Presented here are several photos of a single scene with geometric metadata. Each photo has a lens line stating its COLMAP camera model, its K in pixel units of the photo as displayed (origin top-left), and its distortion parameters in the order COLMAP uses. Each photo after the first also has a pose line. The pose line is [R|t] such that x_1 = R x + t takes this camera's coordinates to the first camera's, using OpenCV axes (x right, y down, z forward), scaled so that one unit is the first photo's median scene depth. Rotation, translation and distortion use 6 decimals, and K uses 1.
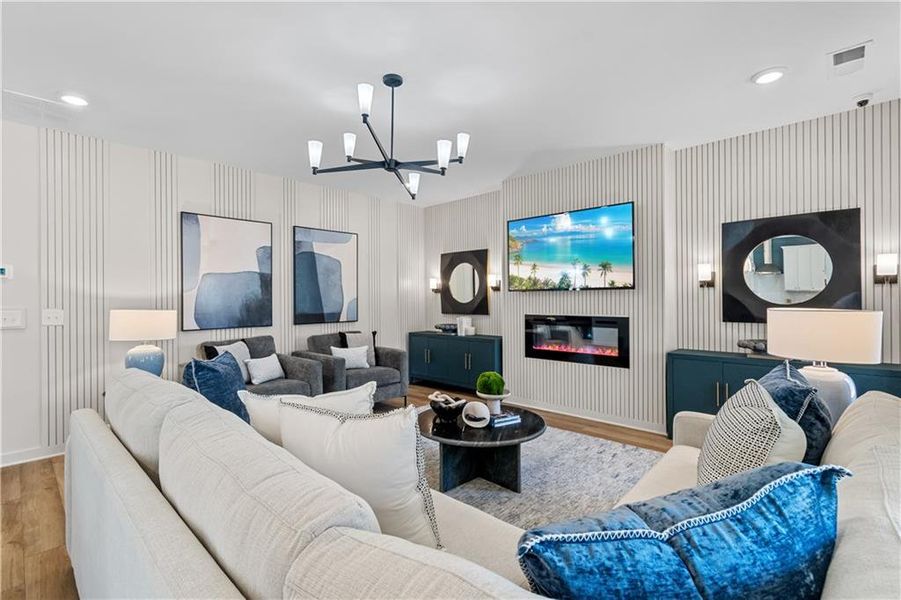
lens RADIAL K [[421.1, 0, 450.7], [0, 421.1, 296.6], [0, 0, 1]] dist [0.005738, 0.000433]
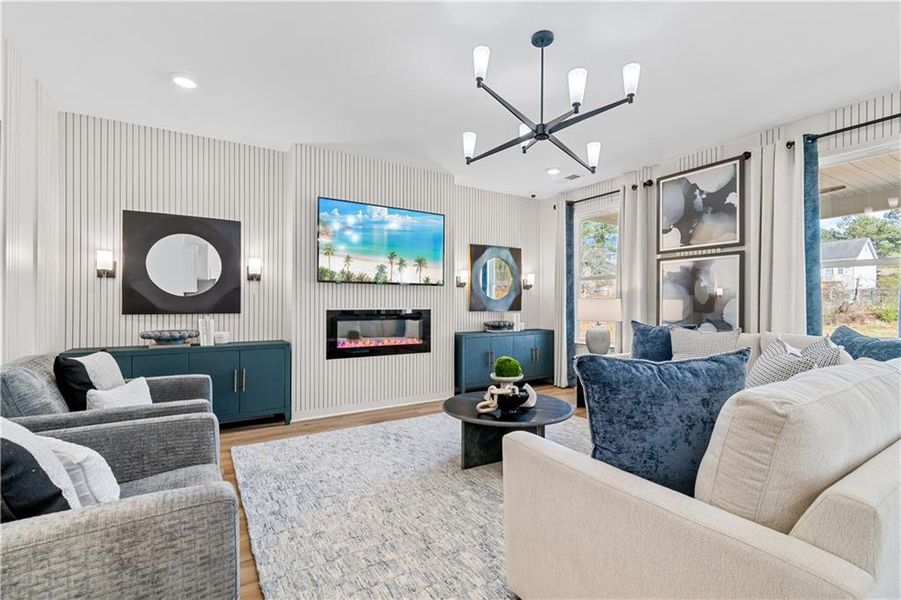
lens RADIAL K [[404.0, 0, 458.7], [0, 404.0, 301.5], [0, 0, 1]] dist [0.003953, -0.003268]
pose [[0.251267, 0.011417, 0.967850, -0.613338], [-0.007609, 0.999923, -0.009820, 0.033965], [-0.967888, -0.004897, 0.251334, 0.578473]]
